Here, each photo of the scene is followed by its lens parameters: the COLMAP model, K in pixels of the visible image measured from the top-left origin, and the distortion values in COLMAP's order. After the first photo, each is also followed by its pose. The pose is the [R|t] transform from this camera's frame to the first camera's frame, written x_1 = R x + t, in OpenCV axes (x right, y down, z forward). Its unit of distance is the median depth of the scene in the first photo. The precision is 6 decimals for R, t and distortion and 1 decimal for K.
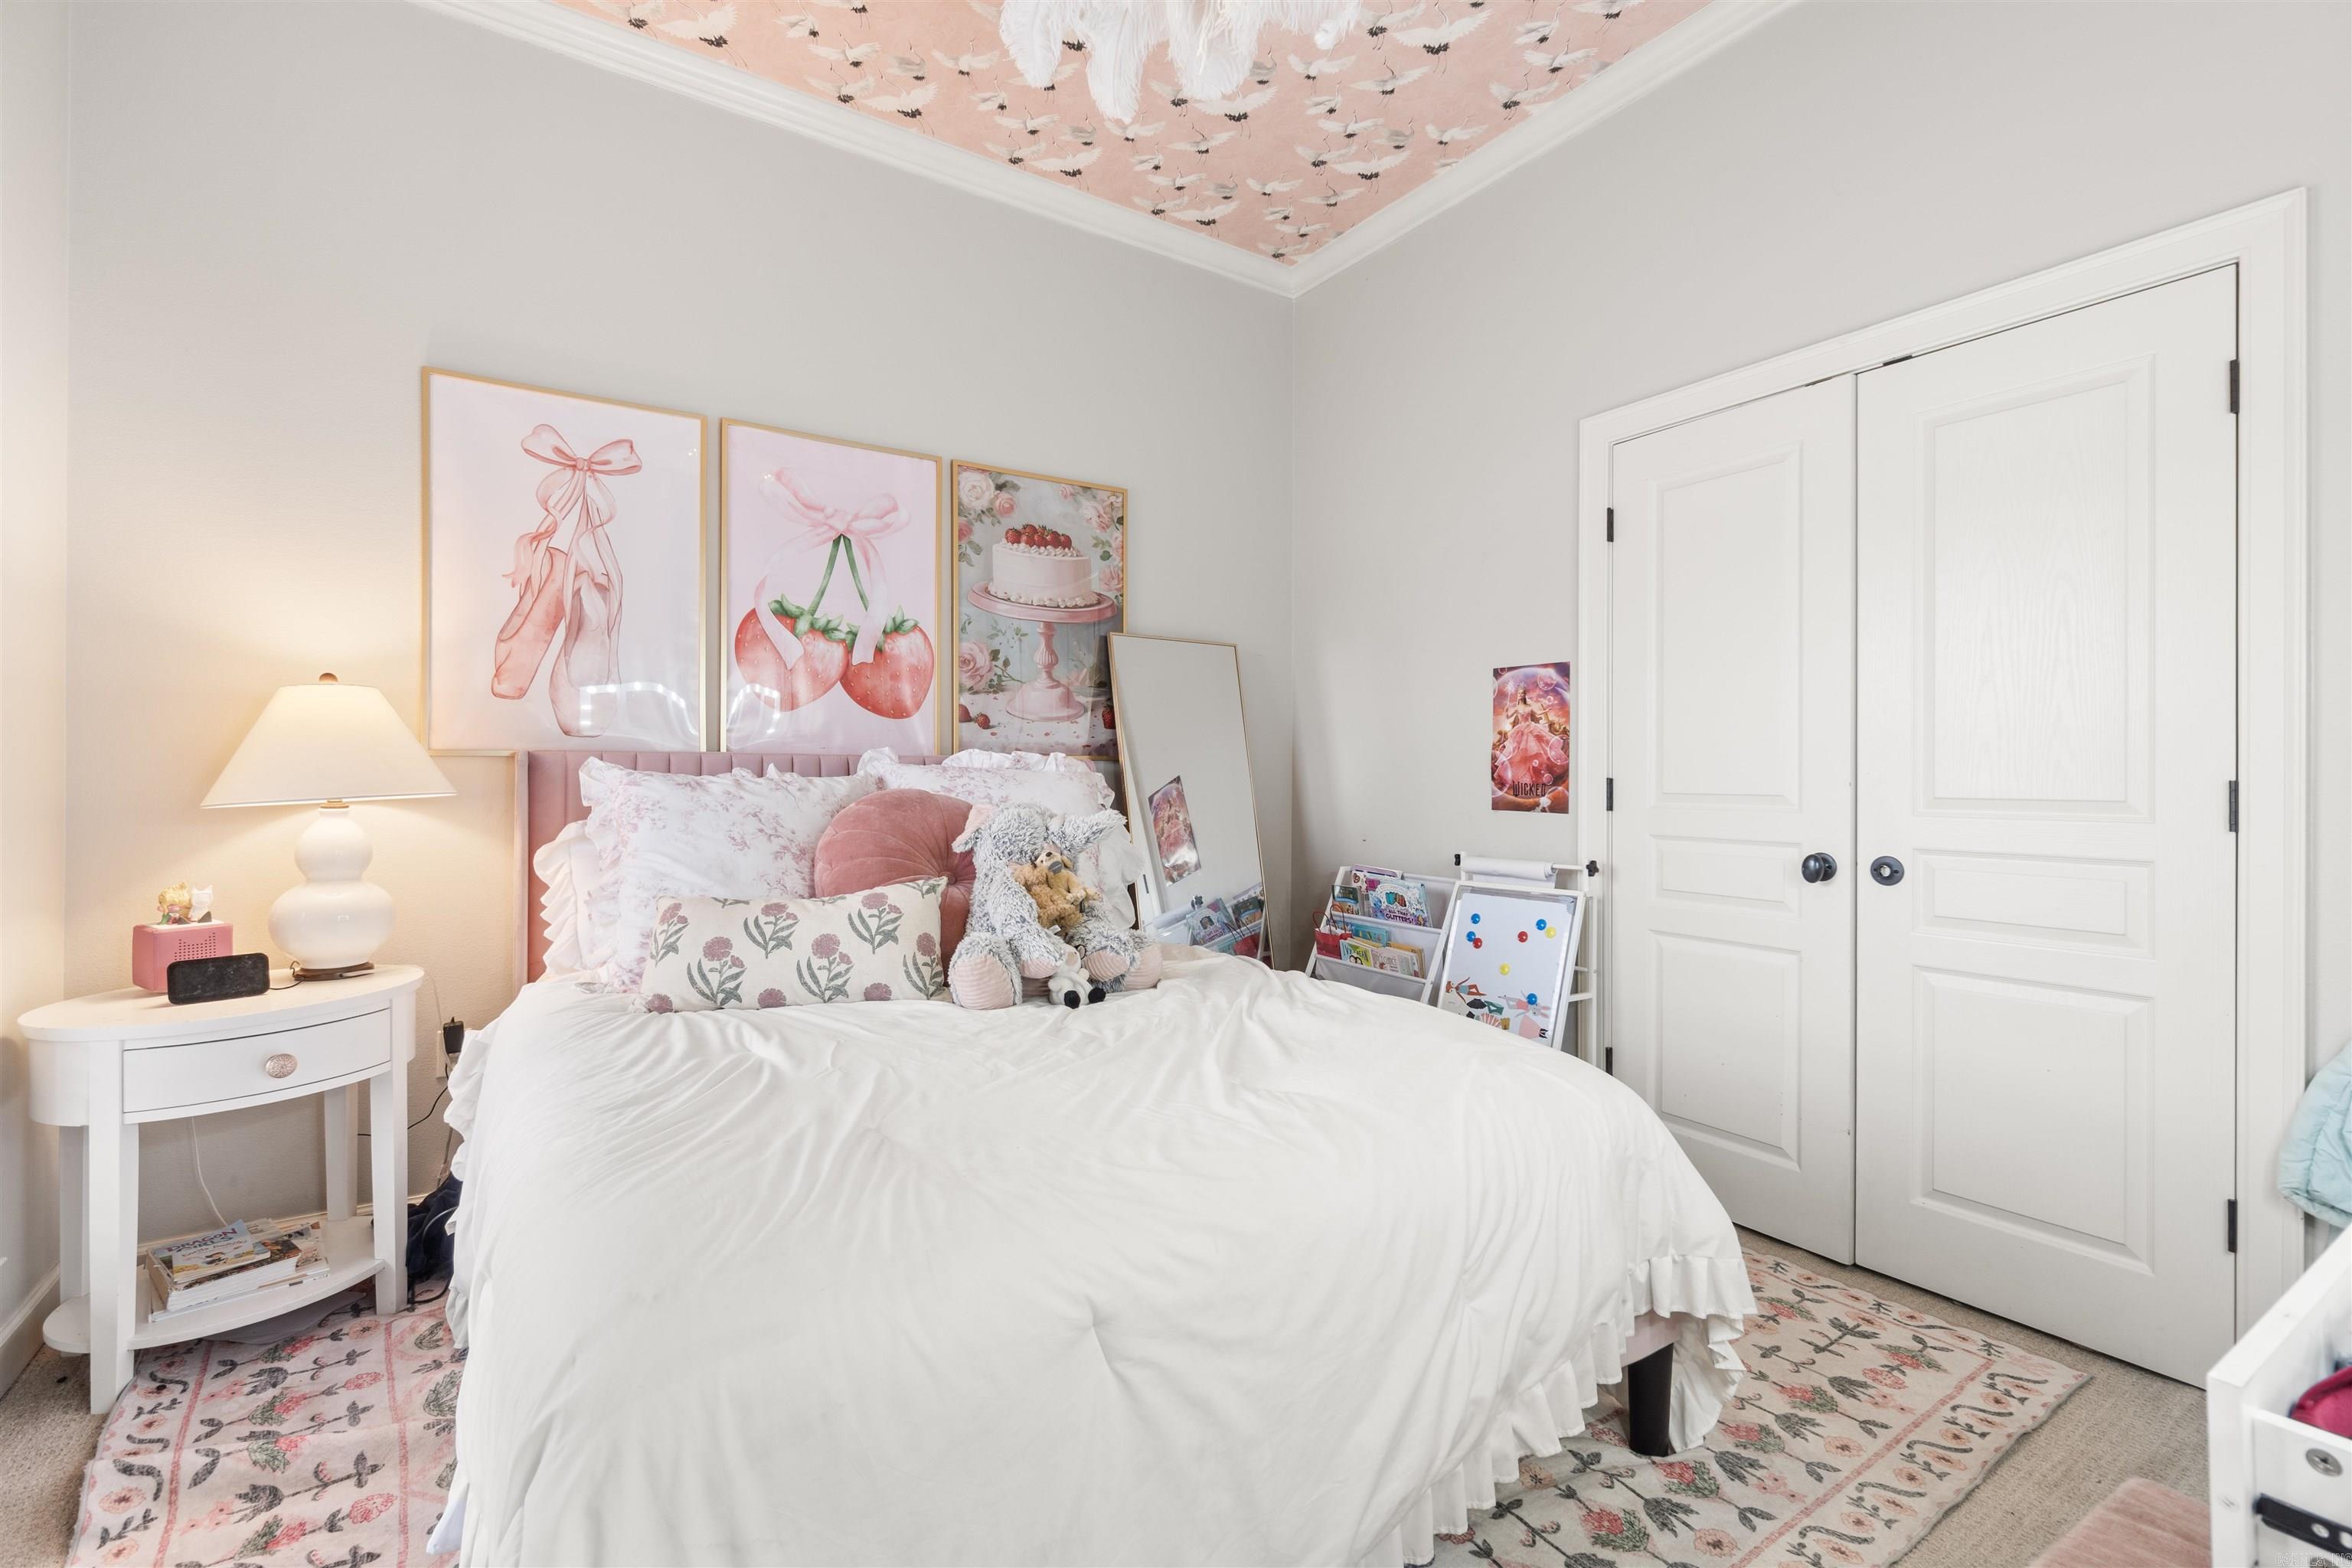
lens RADIAL K [[1024.2, 0, 1188.5], [0, 1024.2, 784.1], [0, 0, 1]] dist [-0.006529, 0.001197]
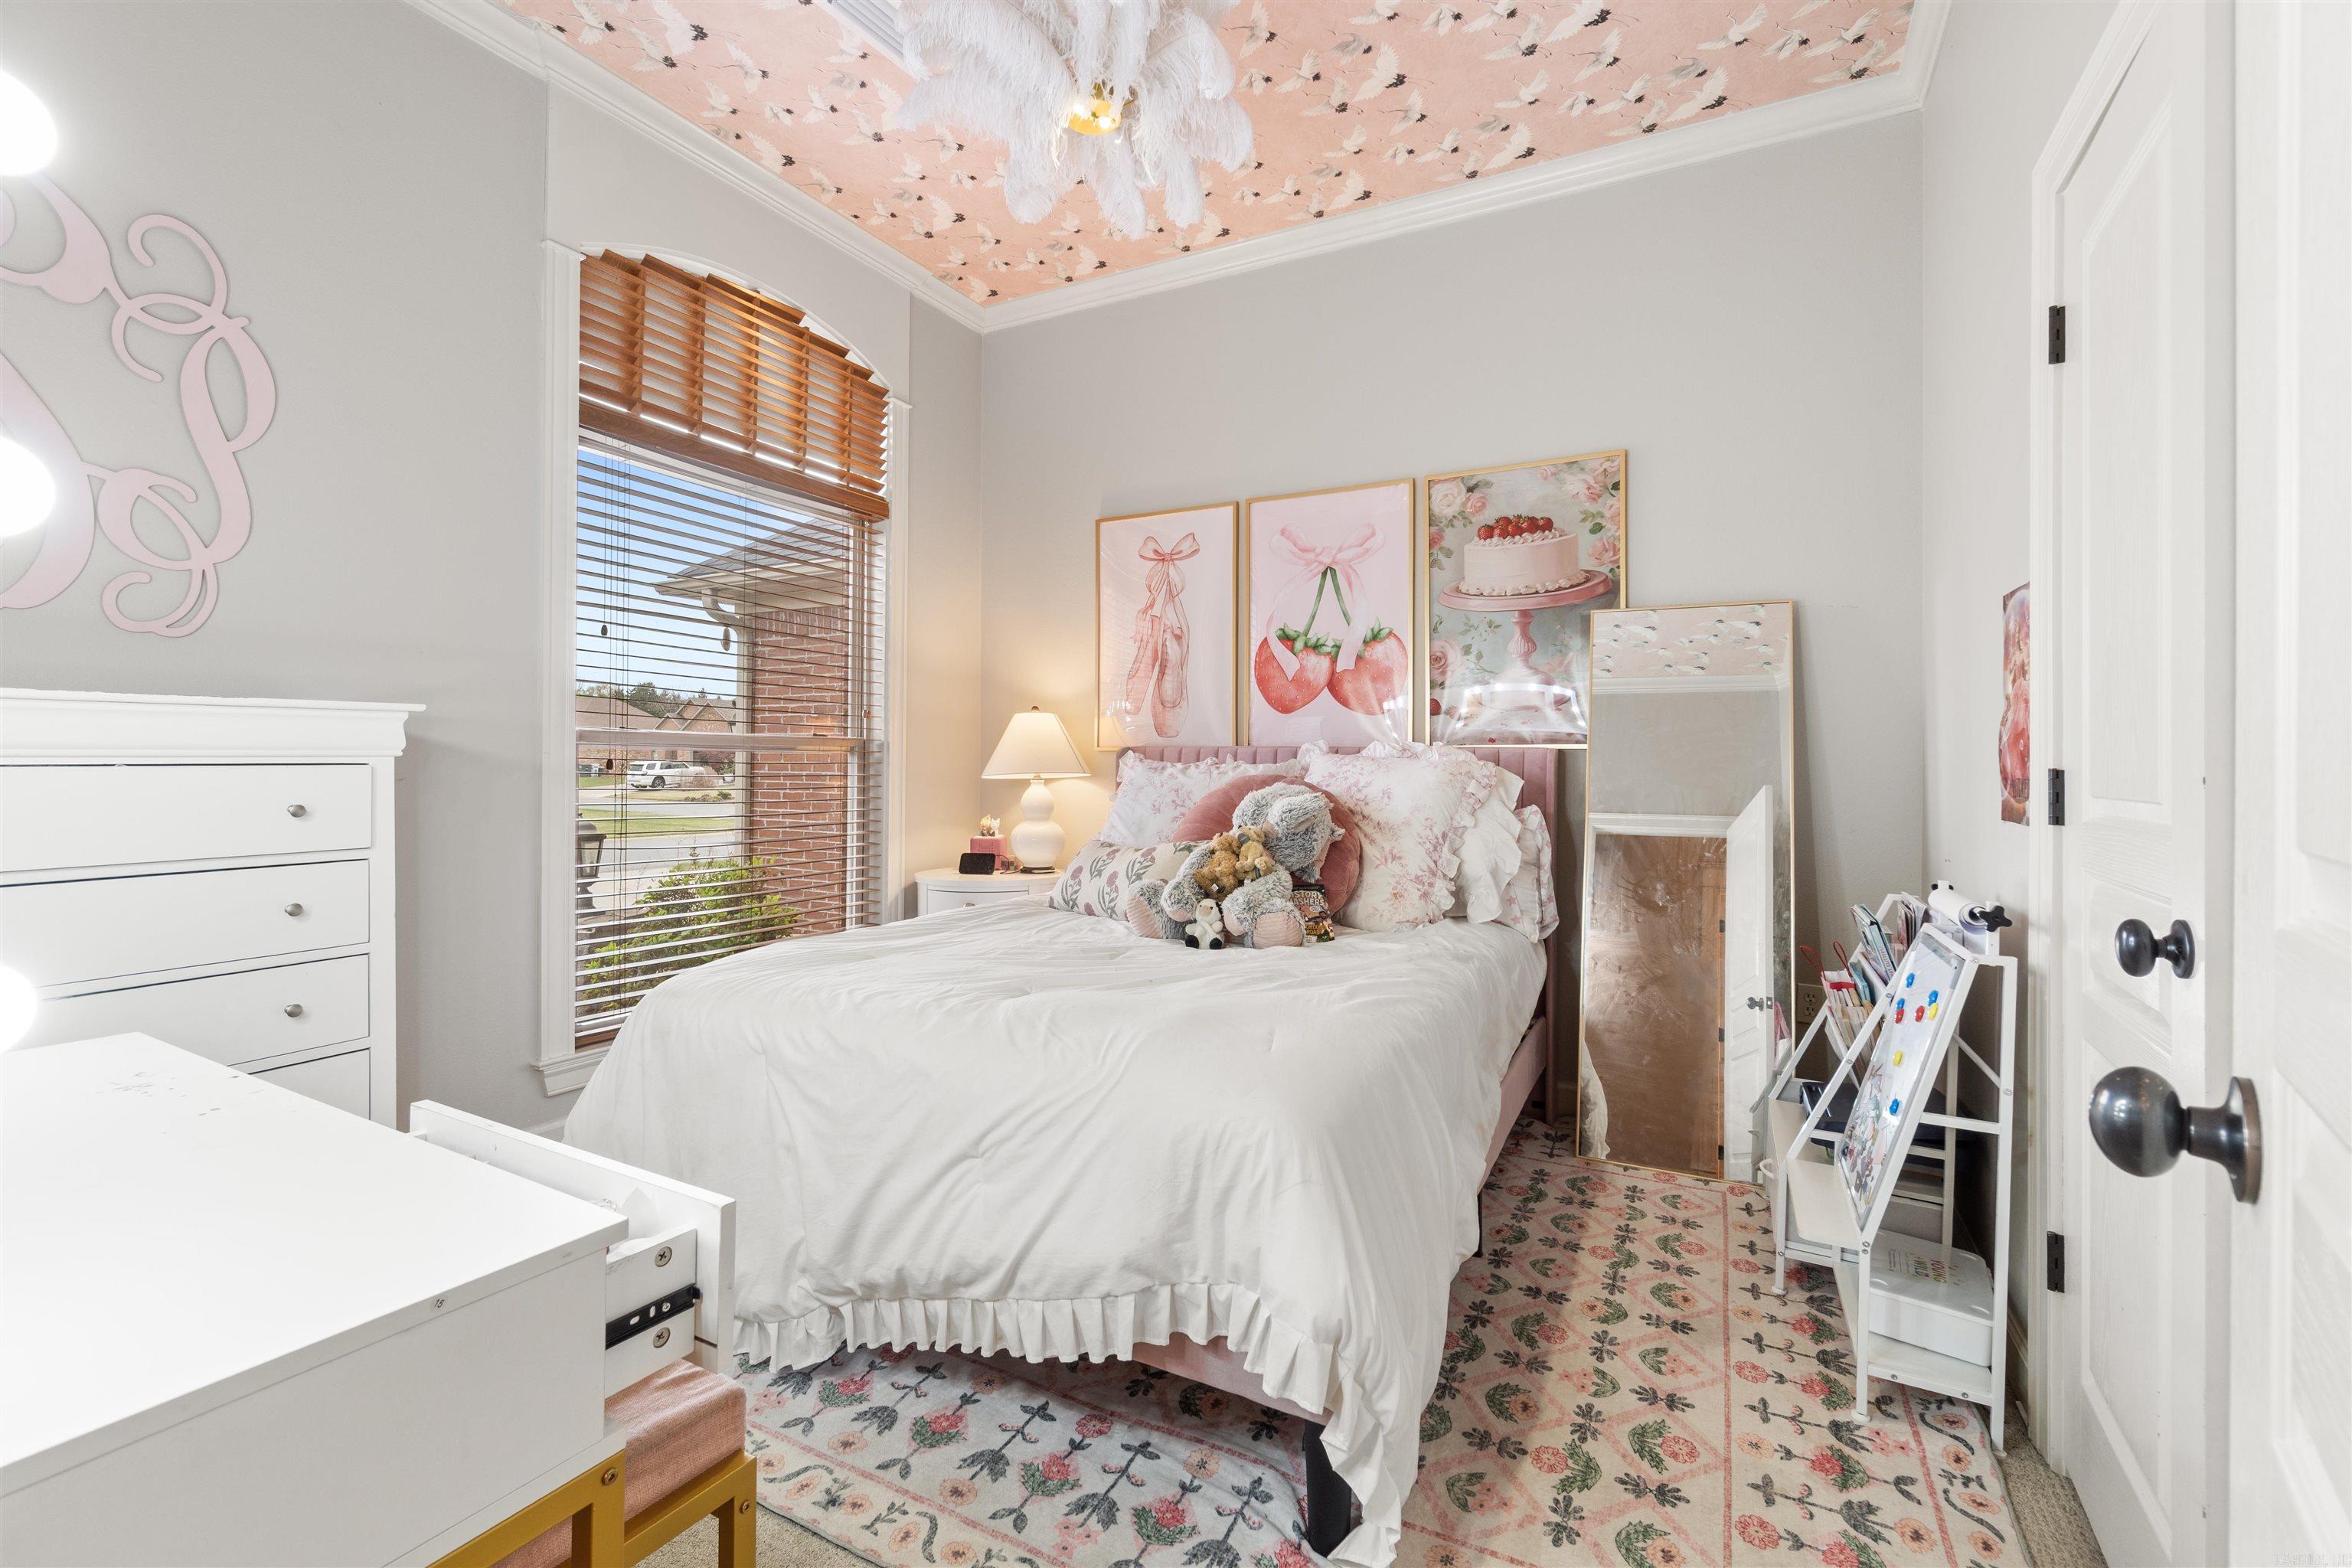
lens RADIAL K [[1024.2, 0, 1188.4], [0, 1024.2, 768.9], [0, 0, 1]] dist [-0.006529, 0.001197]
pose [[0.468061, 0.004752, -0.883683, 0.660909], [-0.012809, 0.999917, -0.001407, 0.001733], [0.883603, 0.011978, 0.468083, 0.279832]]
